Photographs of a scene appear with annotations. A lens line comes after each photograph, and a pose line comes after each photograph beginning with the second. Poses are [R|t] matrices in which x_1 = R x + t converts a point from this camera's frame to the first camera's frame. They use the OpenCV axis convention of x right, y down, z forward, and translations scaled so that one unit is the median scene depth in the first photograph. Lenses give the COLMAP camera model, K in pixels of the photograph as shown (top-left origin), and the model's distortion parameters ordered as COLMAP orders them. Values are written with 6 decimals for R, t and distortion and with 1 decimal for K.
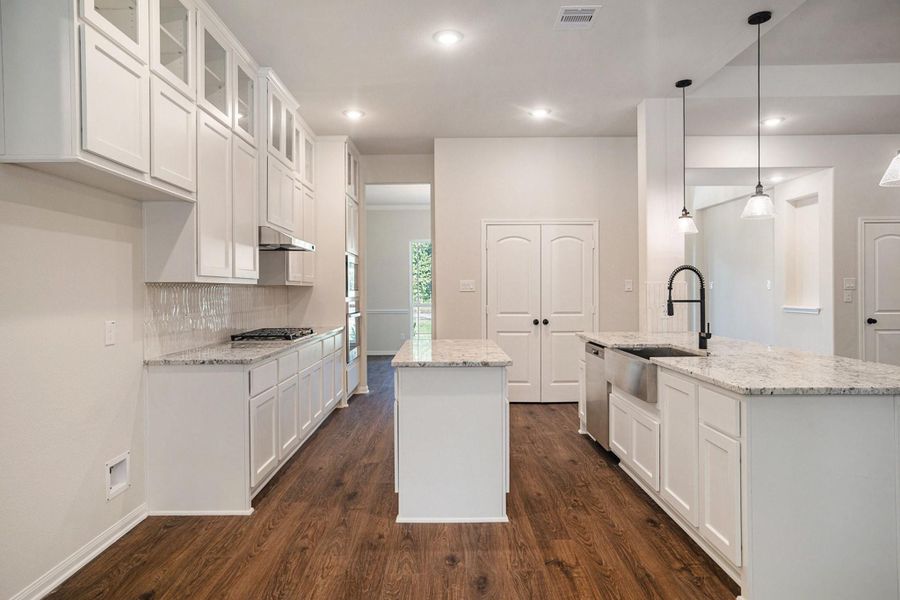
lens RADIAL K [[521.8, 0, 447.3], [0, 521.8, 291.5], [0, 0, 1]] dist [0.003827, 0.001460]
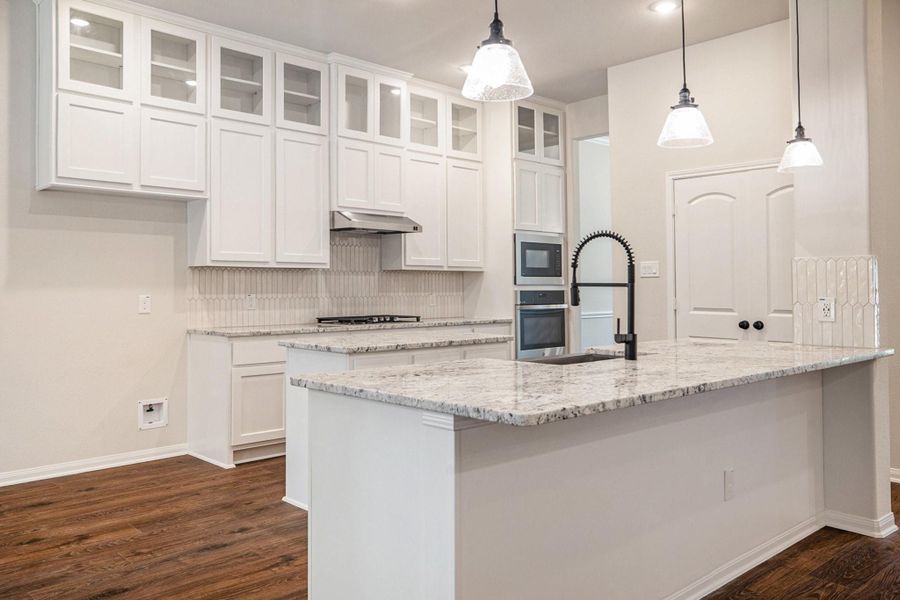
lens RADIAL K [[731.3, 0, 448.4], [0, 731.3, 289.2], [0, 0, 1]] dist [0.050814, 0.011548]
pose [[0.683222, 0.008182, -0.730165, 1.030767], [-0.004774, 0.999966, 0.006738, 0.019322], [0.730195, -0.001118, 0.683237, 0.229504]]
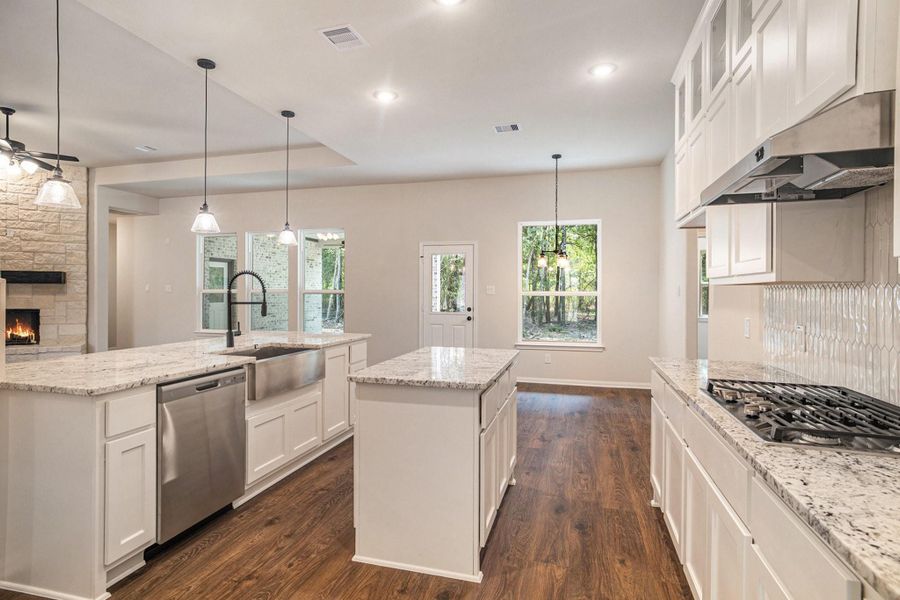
lens RADIAL K [[458.1, 0, 448.1], [0, 458.1, 294.8], [0, 0, 1]] dist [-0.000594, -0.000036]
pose [[-0.960105, -0.000286, 0.279639, -0.217315], [0.001271, 0.999985, 0.005387, -0.003587], [-0.279636, 0.005527, -0.960090, 1.827931]]
